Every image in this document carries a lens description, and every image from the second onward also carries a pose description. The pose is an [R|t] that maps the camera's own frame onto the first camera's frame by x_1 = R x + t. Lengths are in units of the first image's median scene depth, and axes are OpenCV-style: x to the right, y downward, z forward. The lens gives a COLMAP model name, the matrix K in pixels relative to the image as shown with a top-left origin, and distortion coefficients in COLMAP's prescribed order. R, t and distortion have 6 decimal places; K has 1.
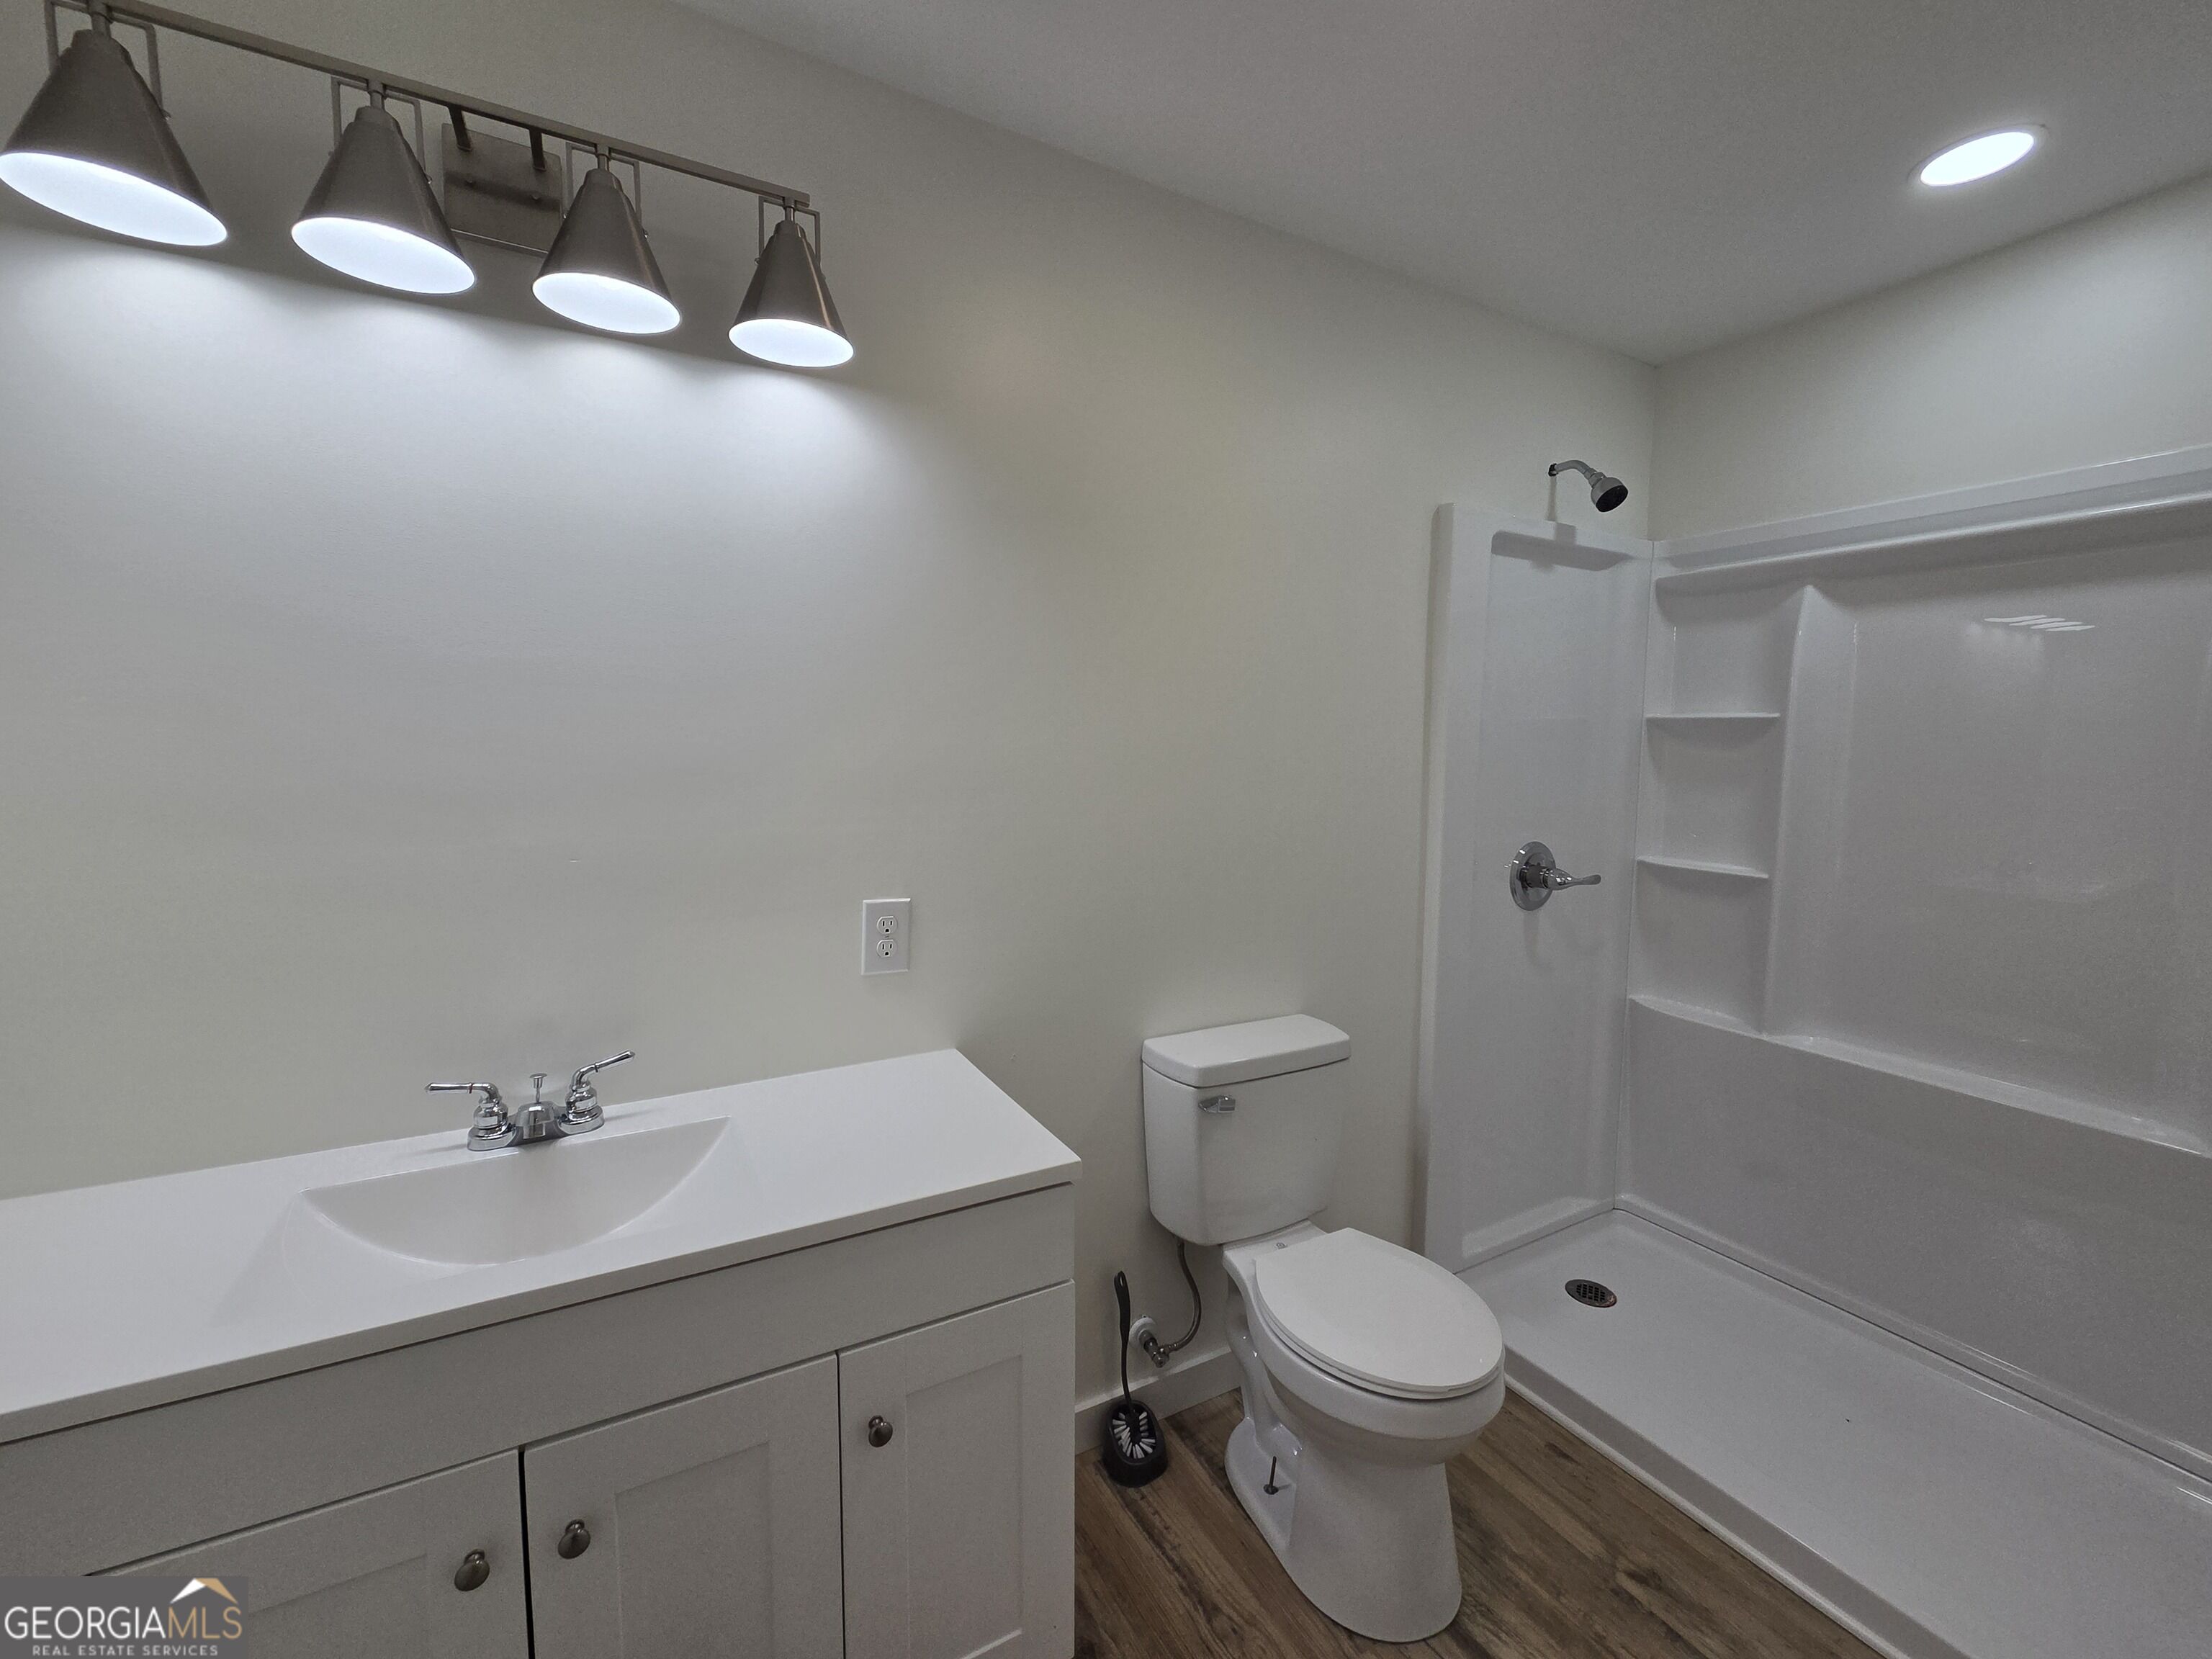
lens RADIAL K [[909.6, 0, 1099.1], [0, 909.6, 814.7], [0, 0, 1]] dist [0.000497, 0.000225]
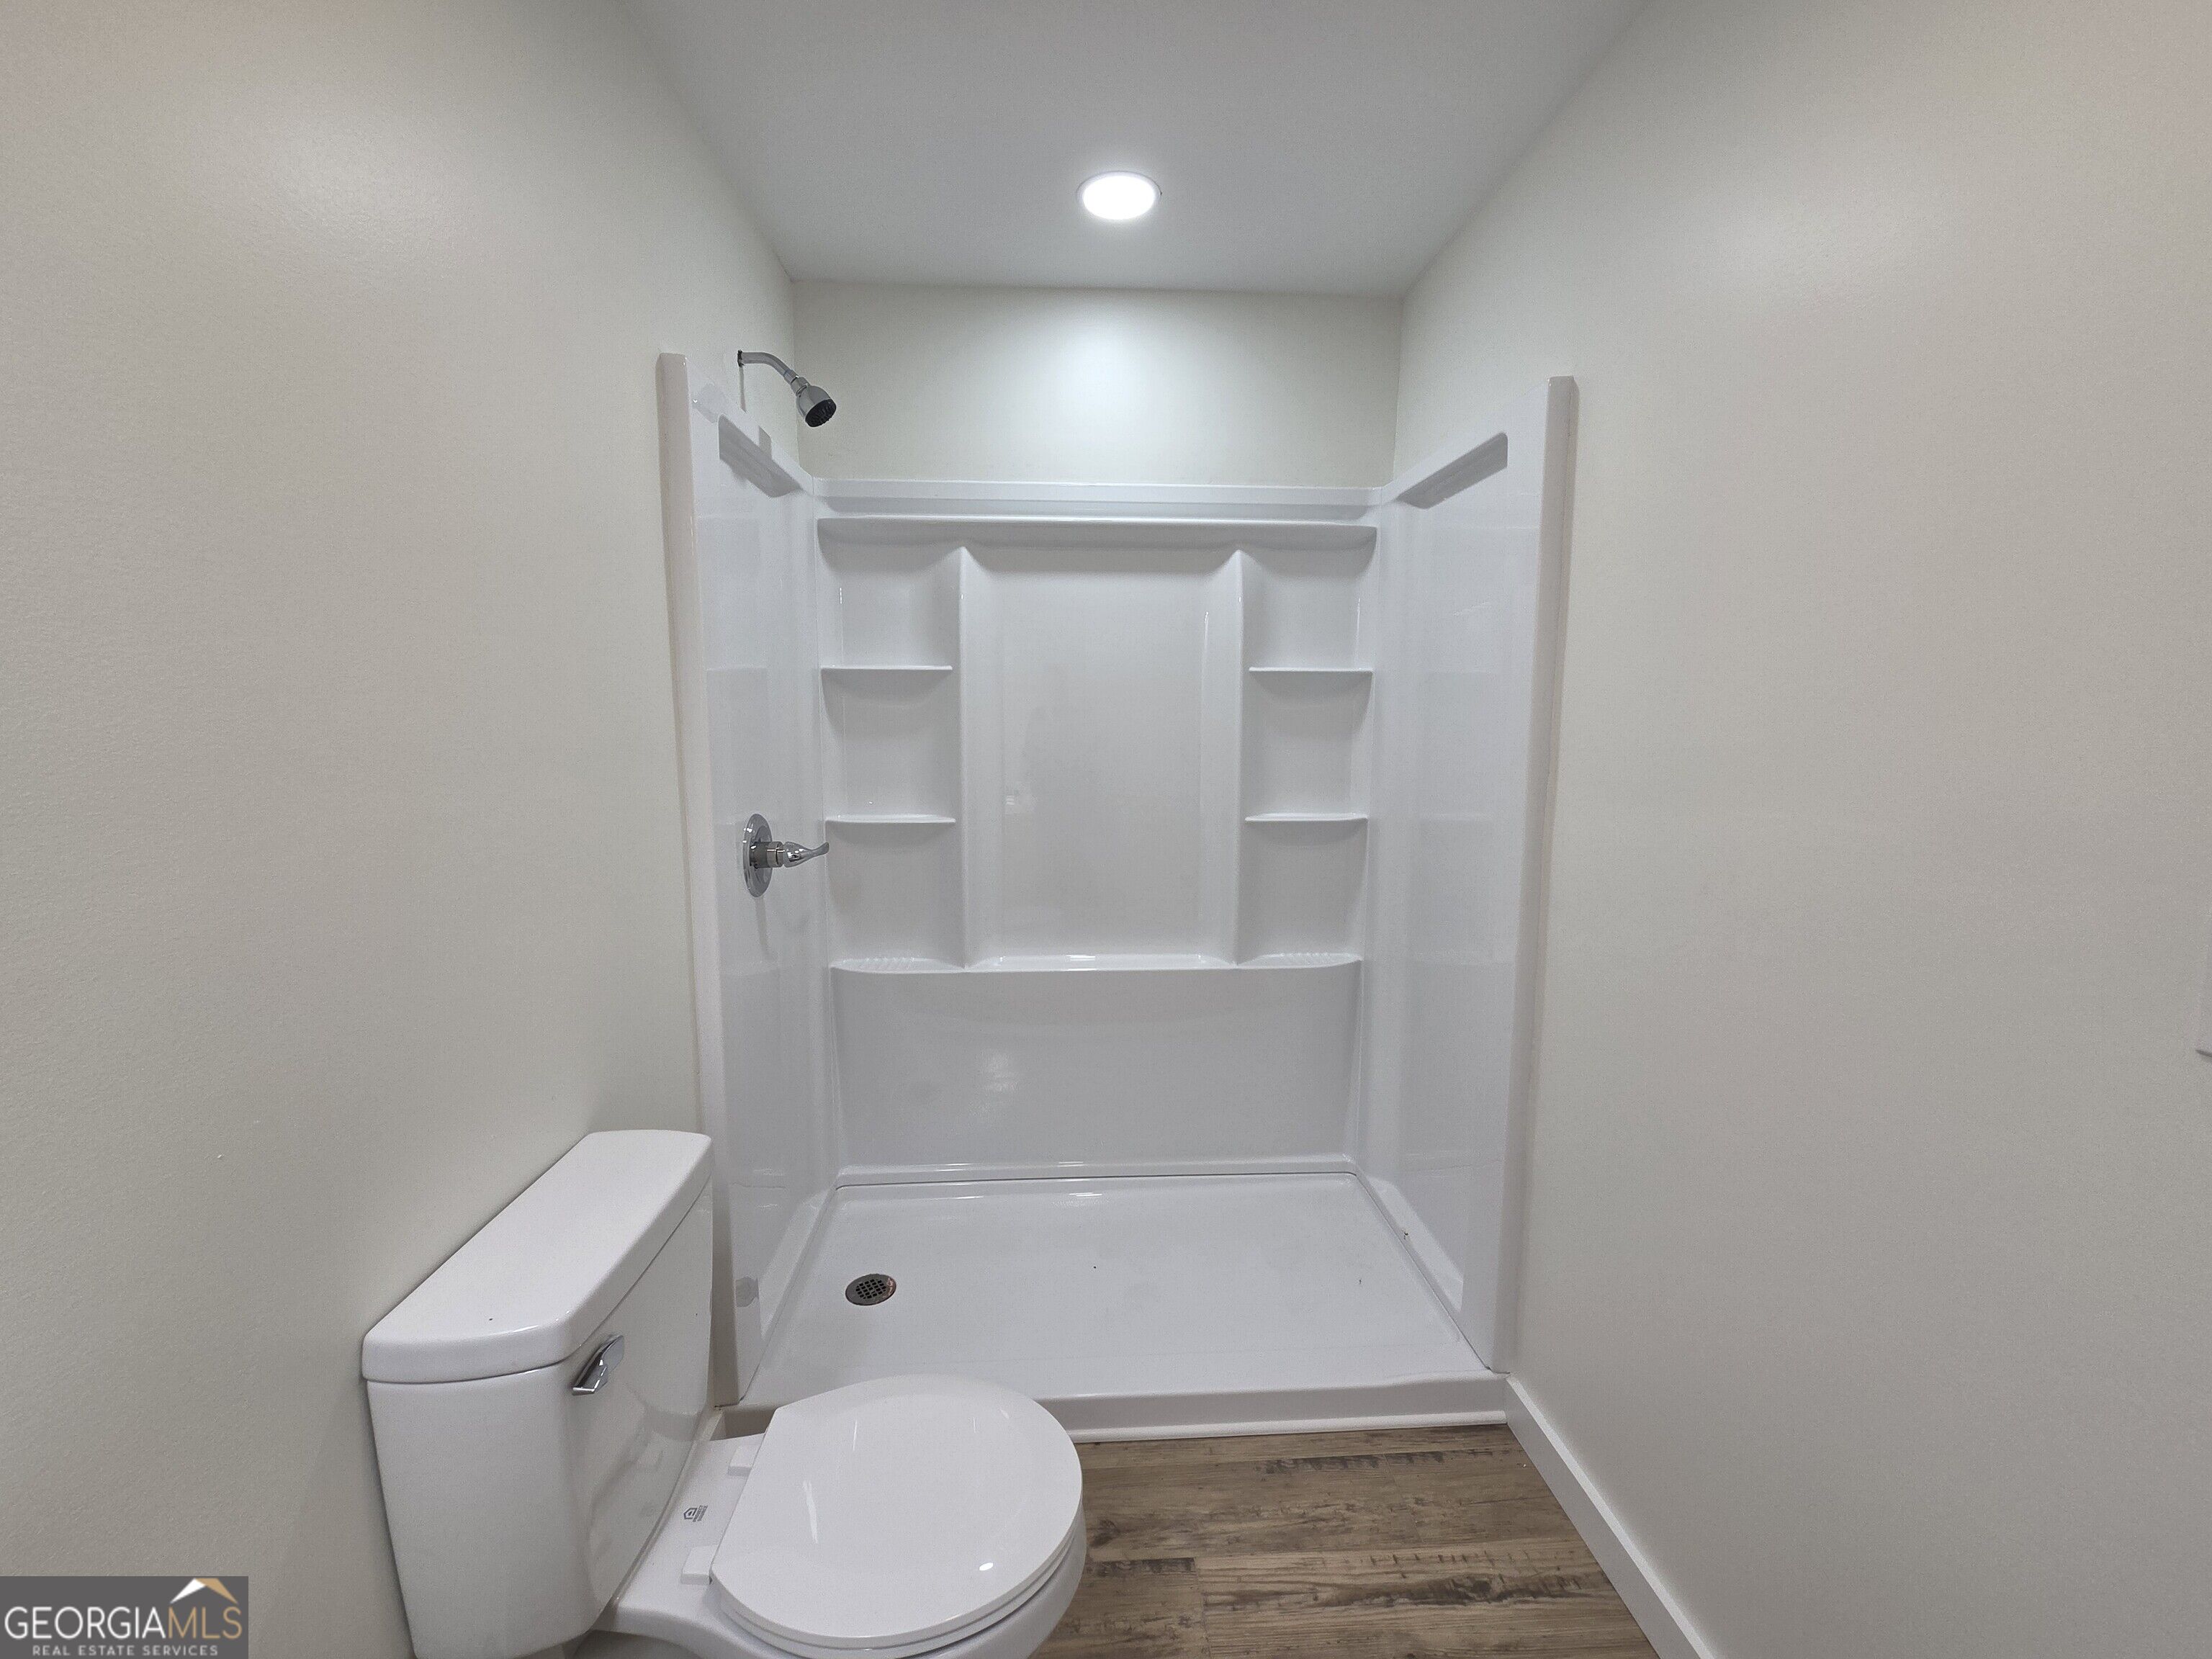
lens RADIAL K [[907.6, 0, 1092.8], [0, 907.6, 813.0], [0, 0, 1]] dist [-0.001292, -0.000191]
pose [[0.433913, -0.110510, 0.894151, -0.137580], [0.080225, 0.993246, 0.083826, -0.016384], [-0.897376, 0.035360, 0.439848, 0.376967]]
